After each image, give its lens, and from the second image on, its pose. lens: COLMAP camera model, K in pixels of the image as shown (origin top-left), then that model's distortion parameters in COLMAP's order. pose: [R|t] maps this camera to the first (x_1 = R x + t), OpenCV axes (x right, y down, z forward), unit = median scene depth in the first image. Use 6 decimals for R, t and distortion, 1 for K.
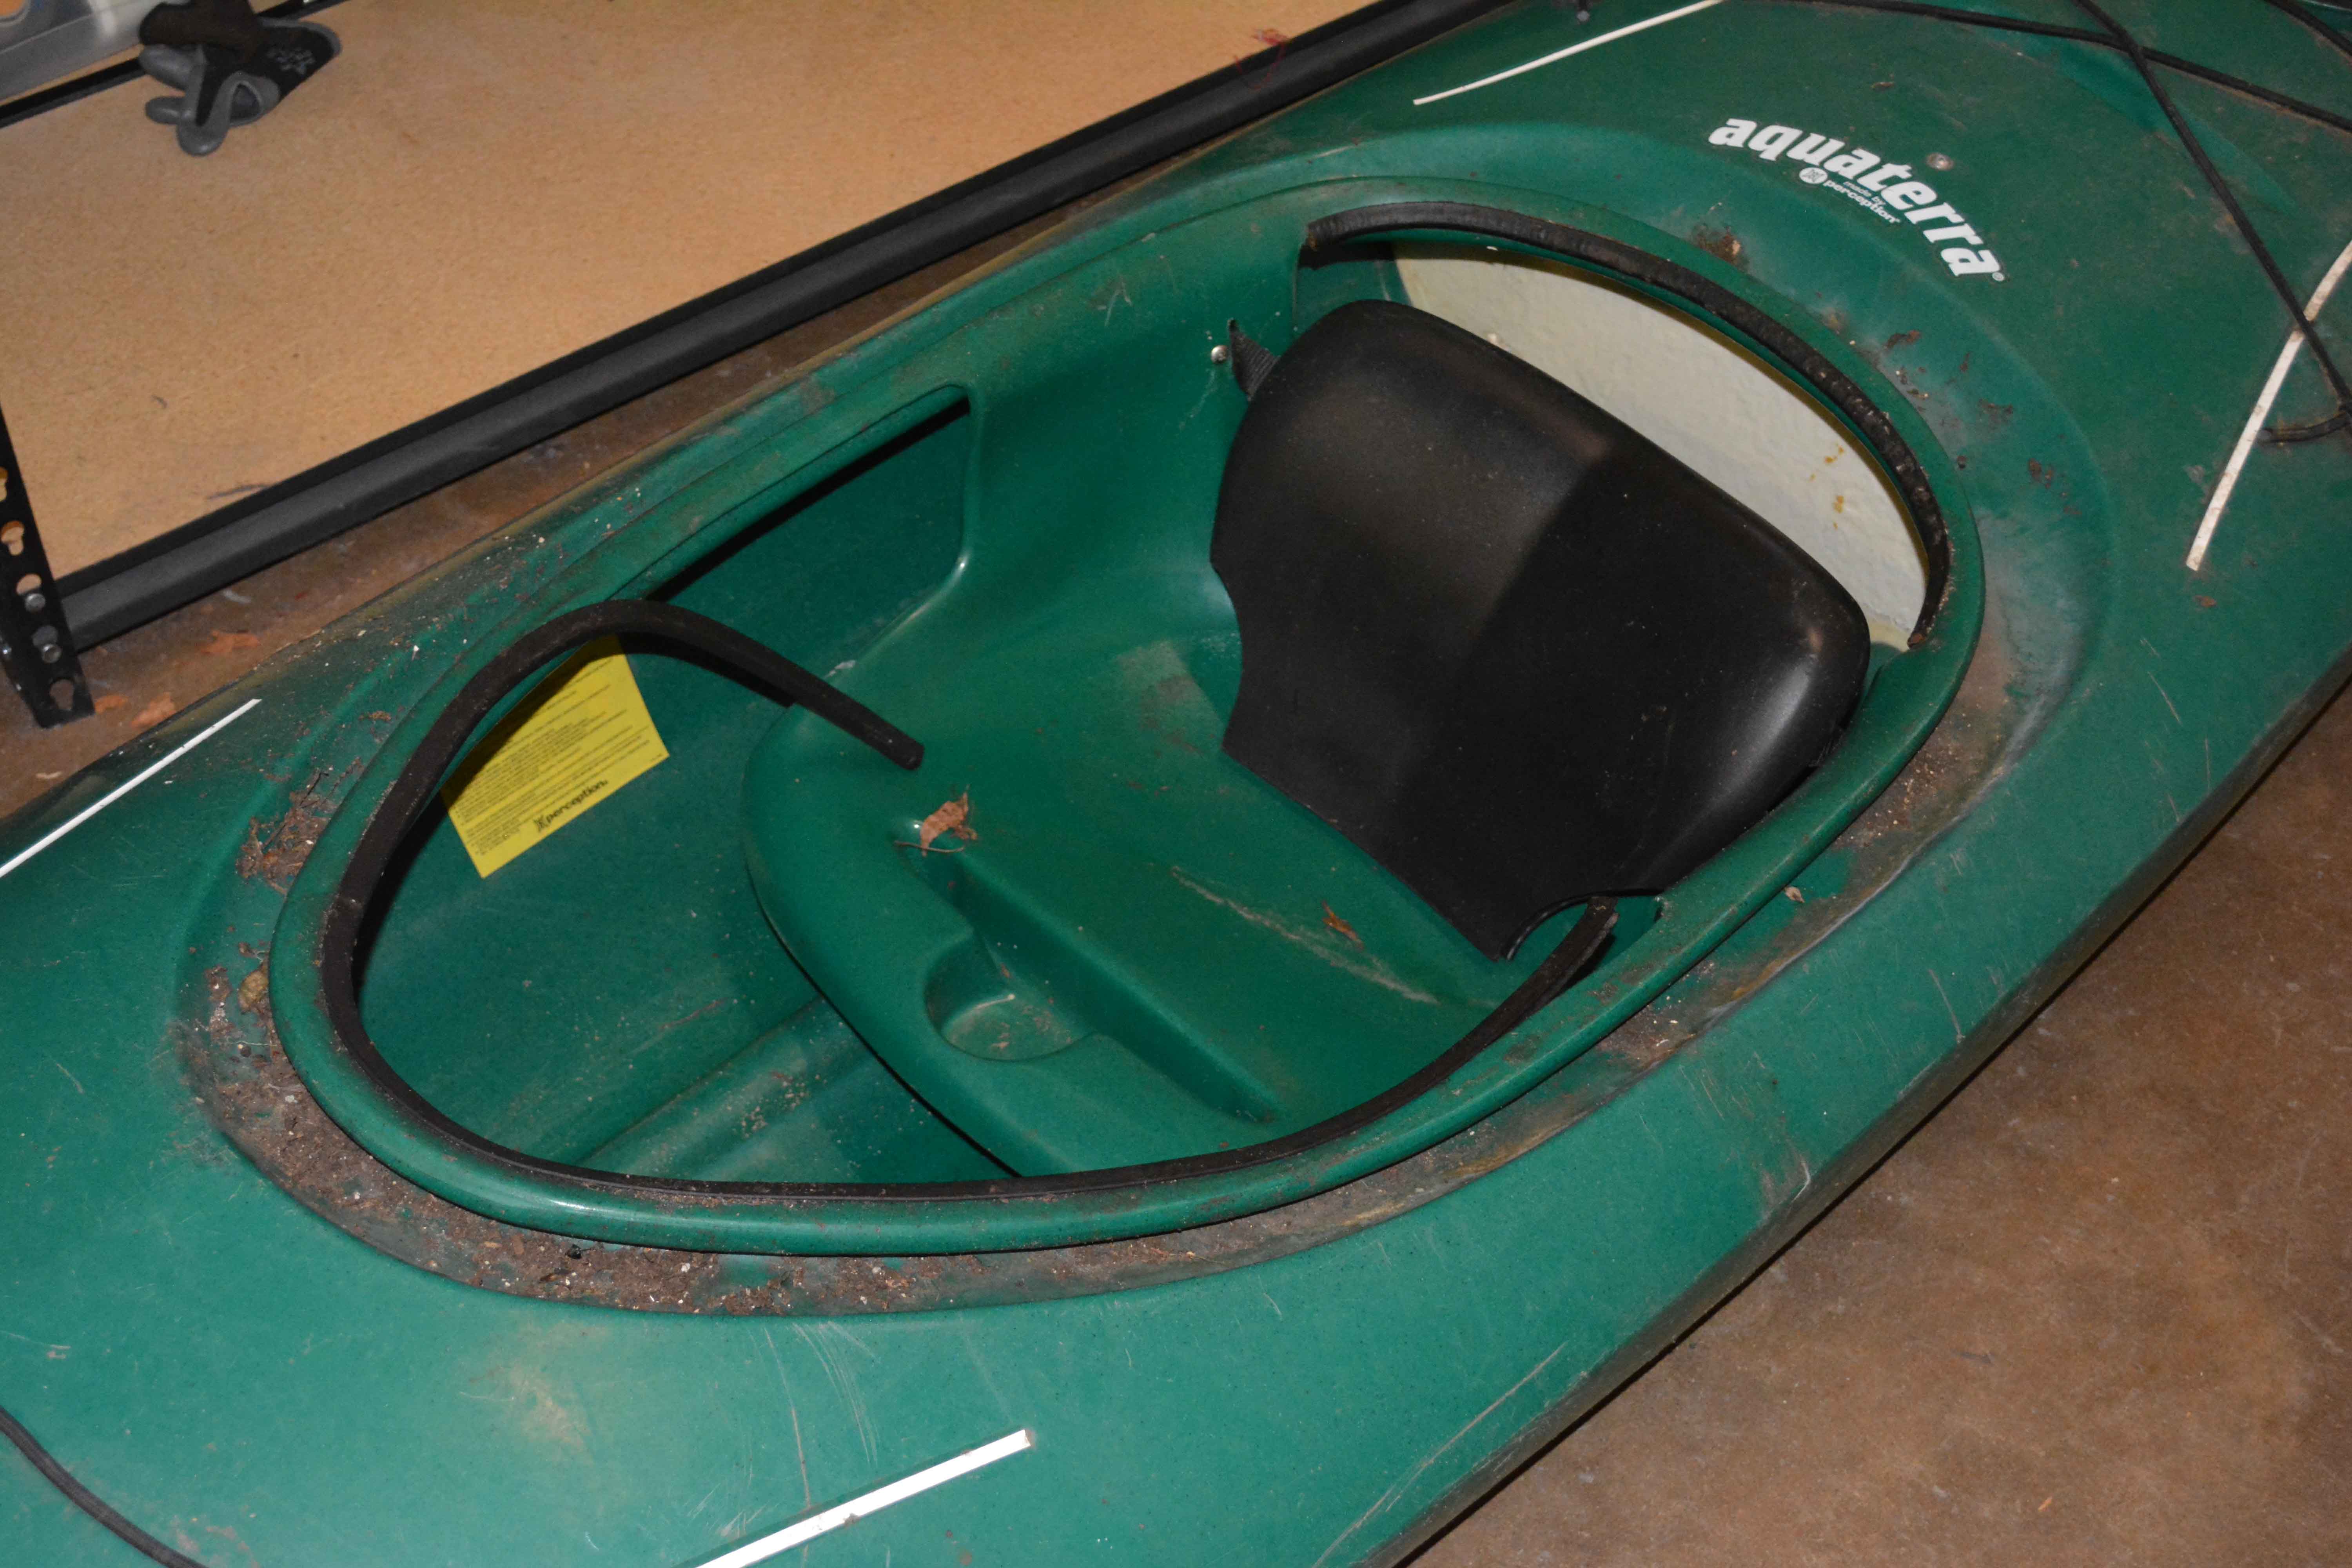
lens RADIAL K [[3140.9, 0, 1179.0], [0, 3140.9, 782.4], [0, 0, 1]] dist [-0.033518, 0.000000]
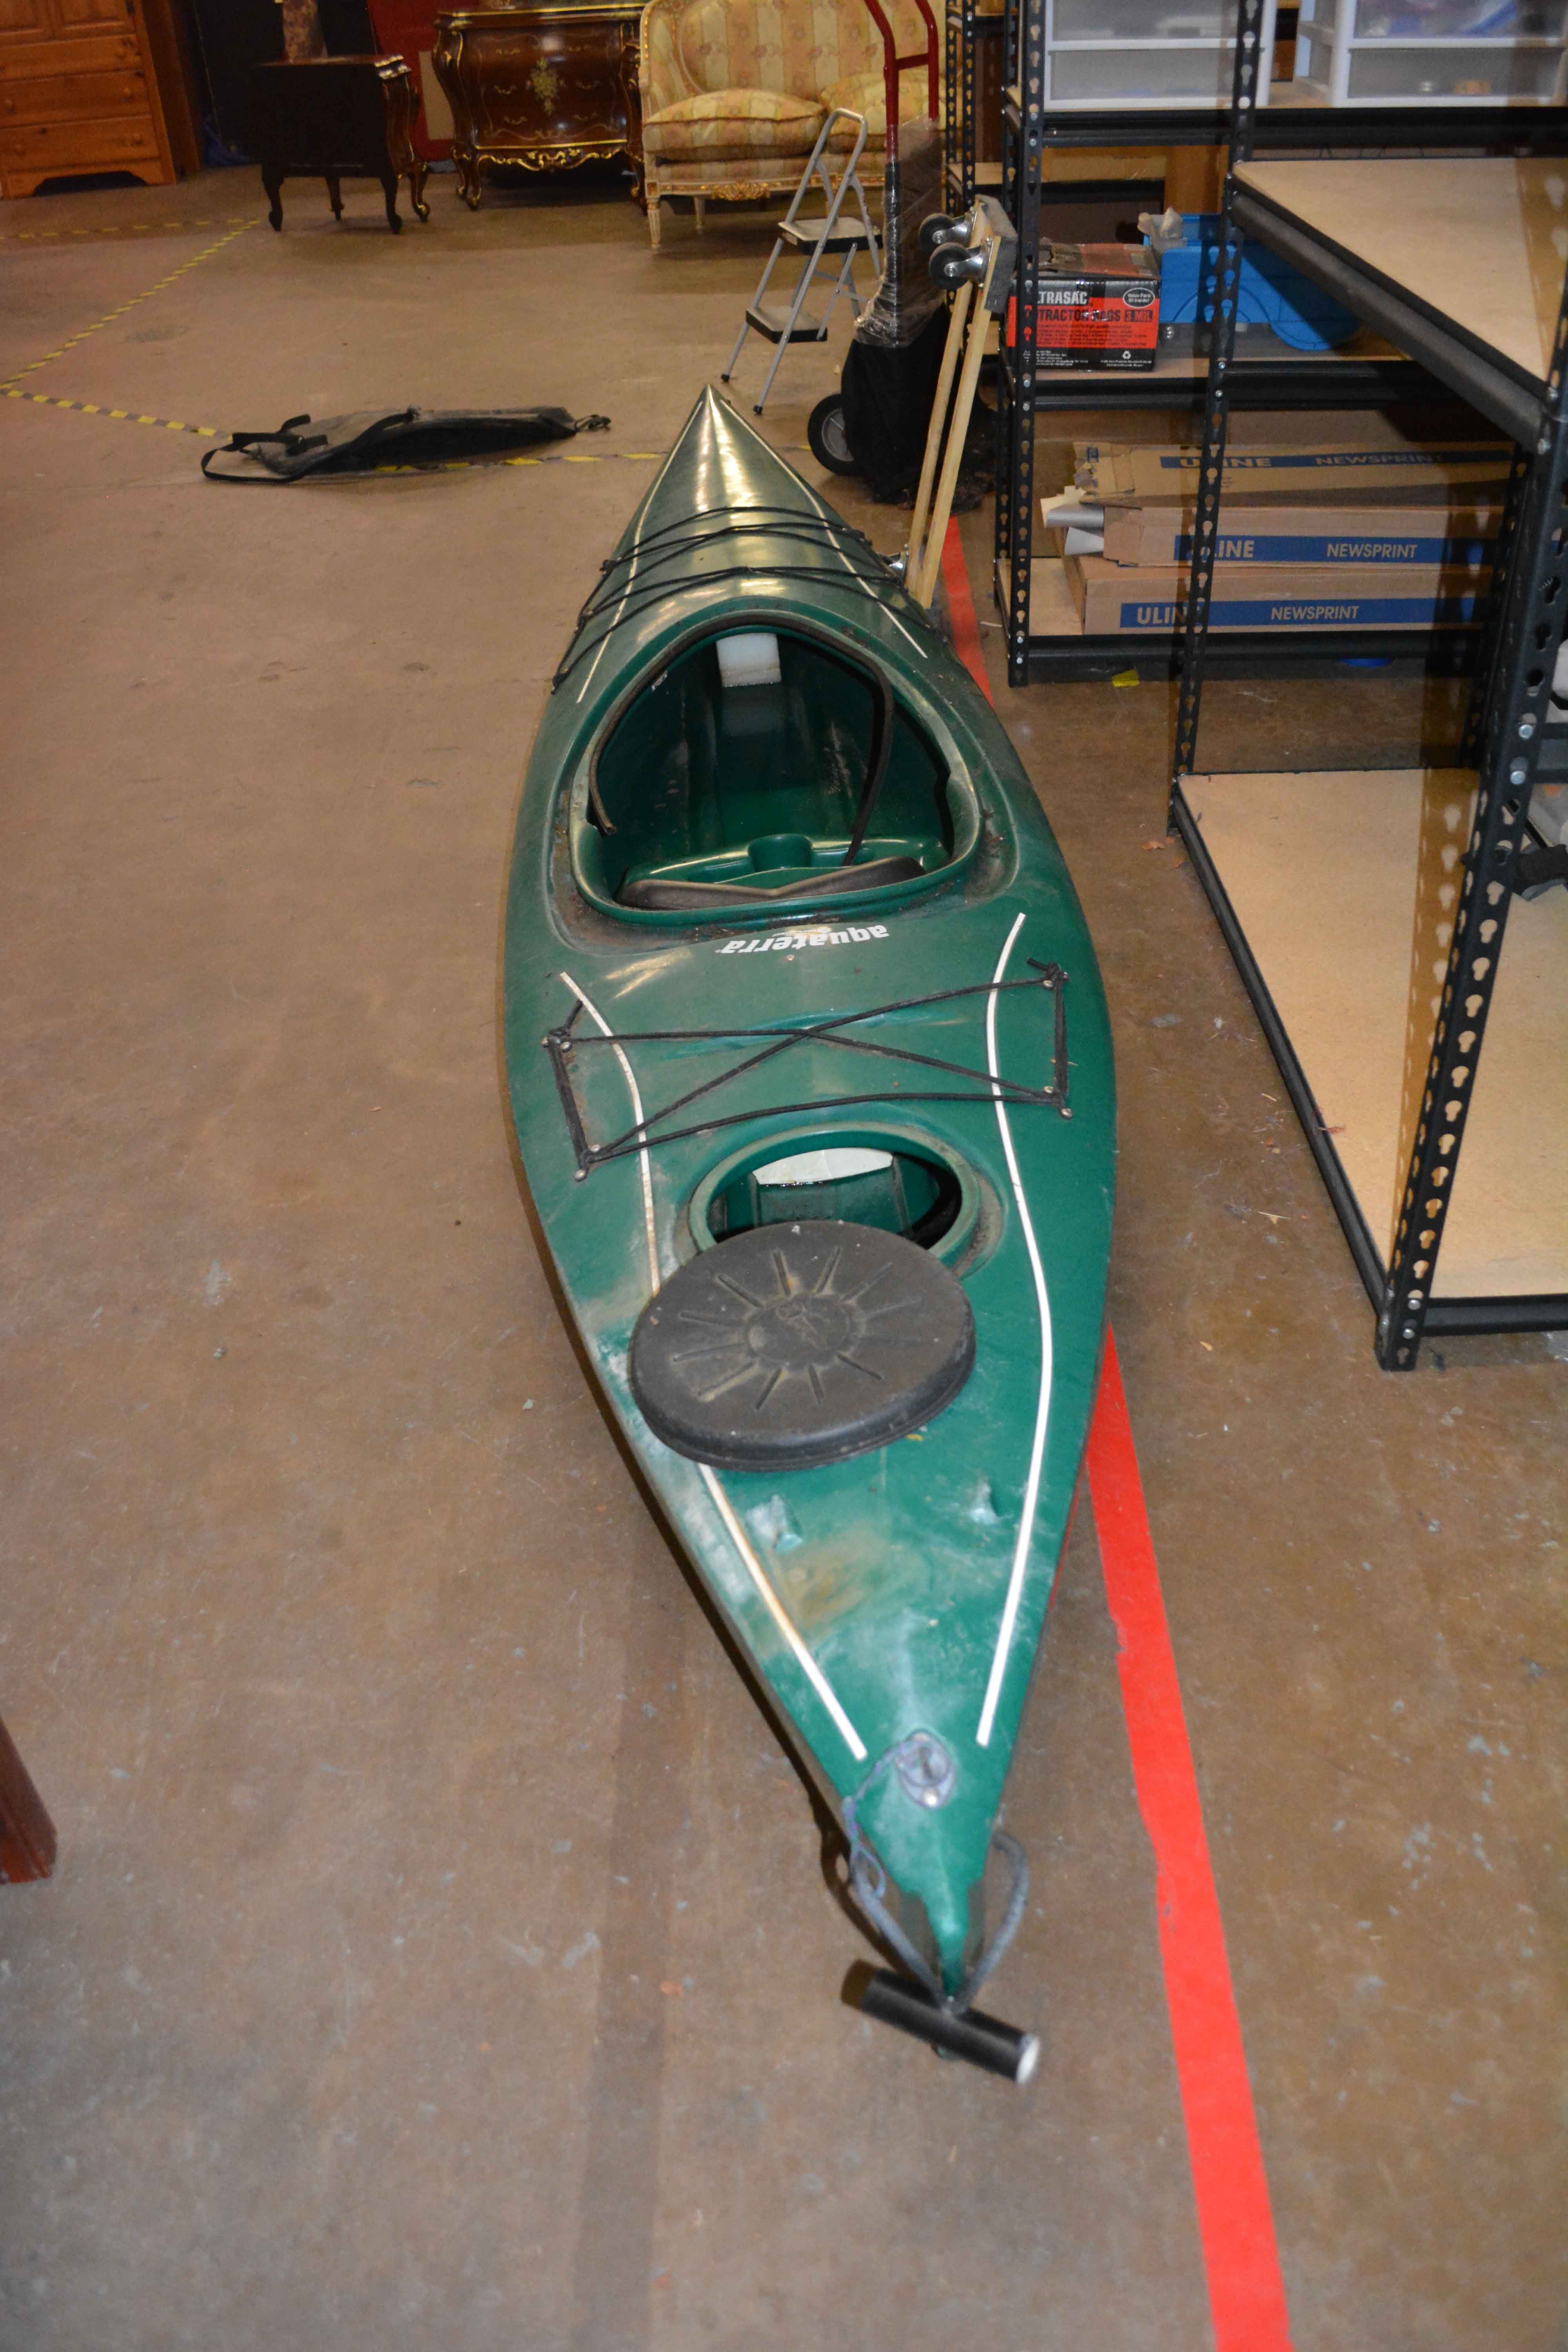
lens RADIAL K [[1846.2, 0, 782.9], [0, 1846.2, 1187.7], [0, 0, 1]] dist [-0.079343, 0.009317]
pose [[-0.637749, 0.472562, -0.608244, 1.025249], [-0.503143, 0.342326, 0.793511, -1.071568], [0.583201, 0.812095, 0.019448, 1.101006]]
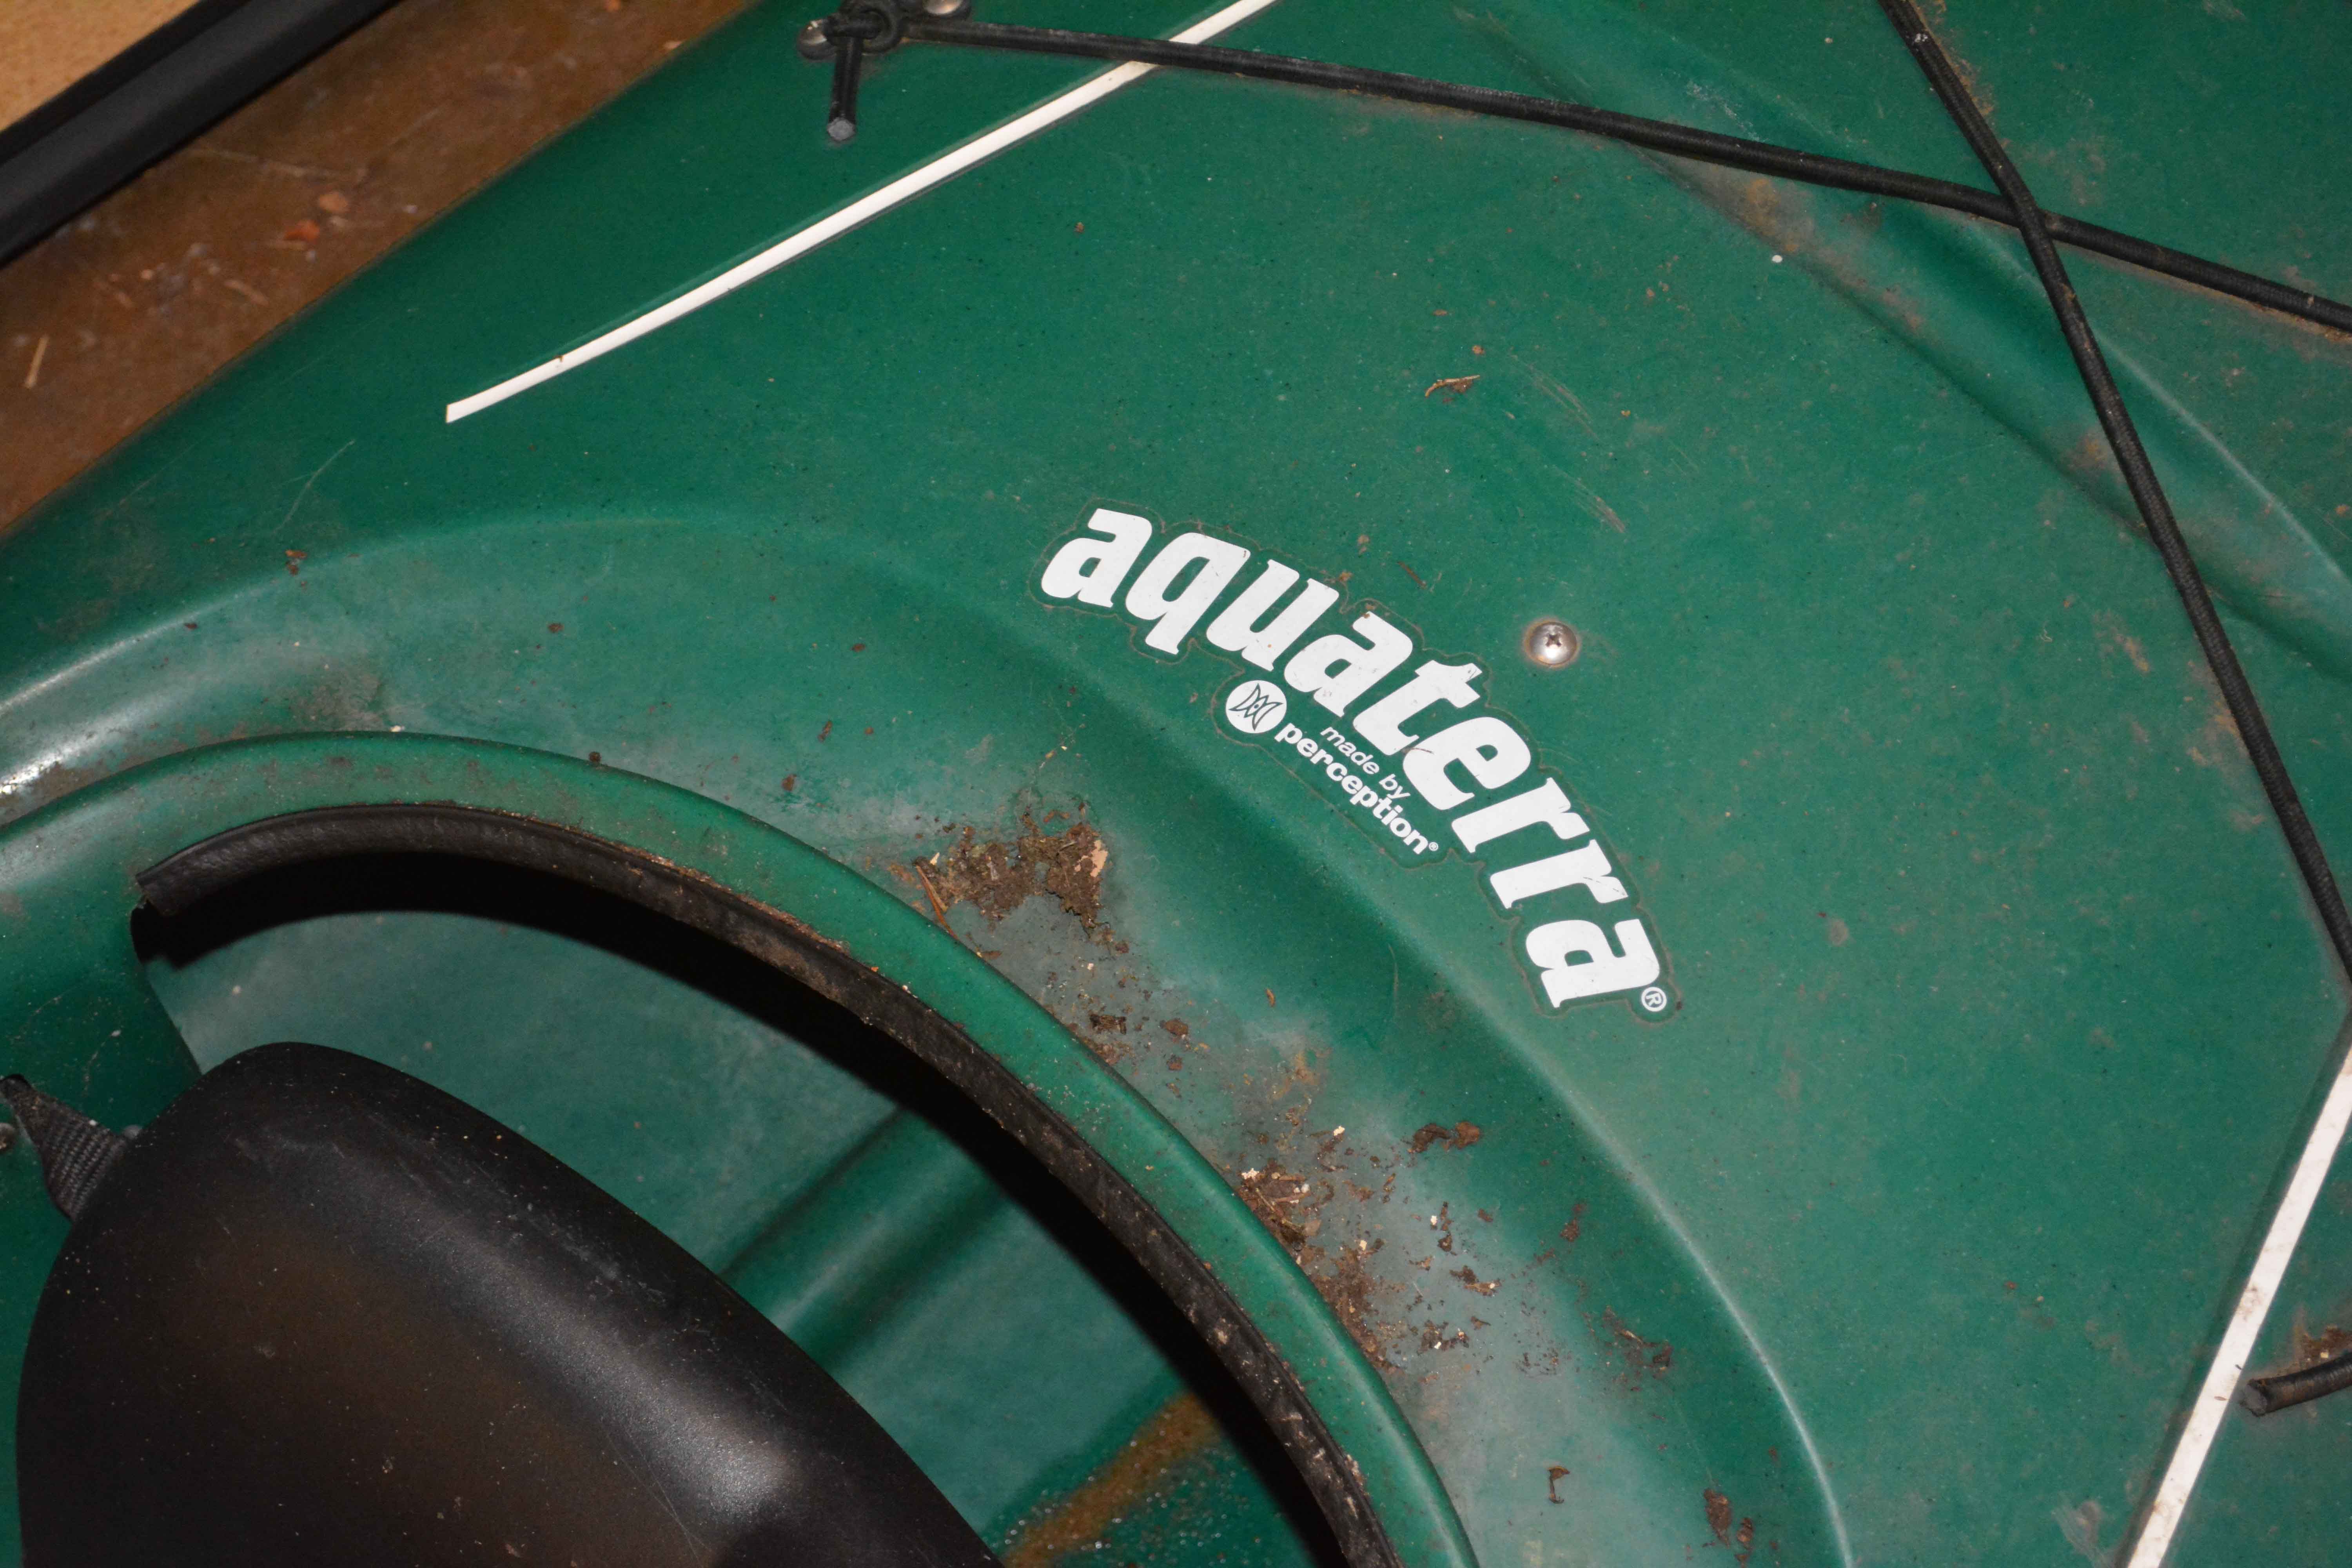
lens RADIAL K [[4410.8, 0, 1162.0], [0, 4410.8, 791.3], [0, 0, 1]] dist [0.017137, 0.000000]
pose [[0.997158, -0.059438, -0.046302, 0.218247], [0.069604, 0.961989, 0.264068, -0.347589], [0.028847, -0.266540, 0.963392, 0.404461]]
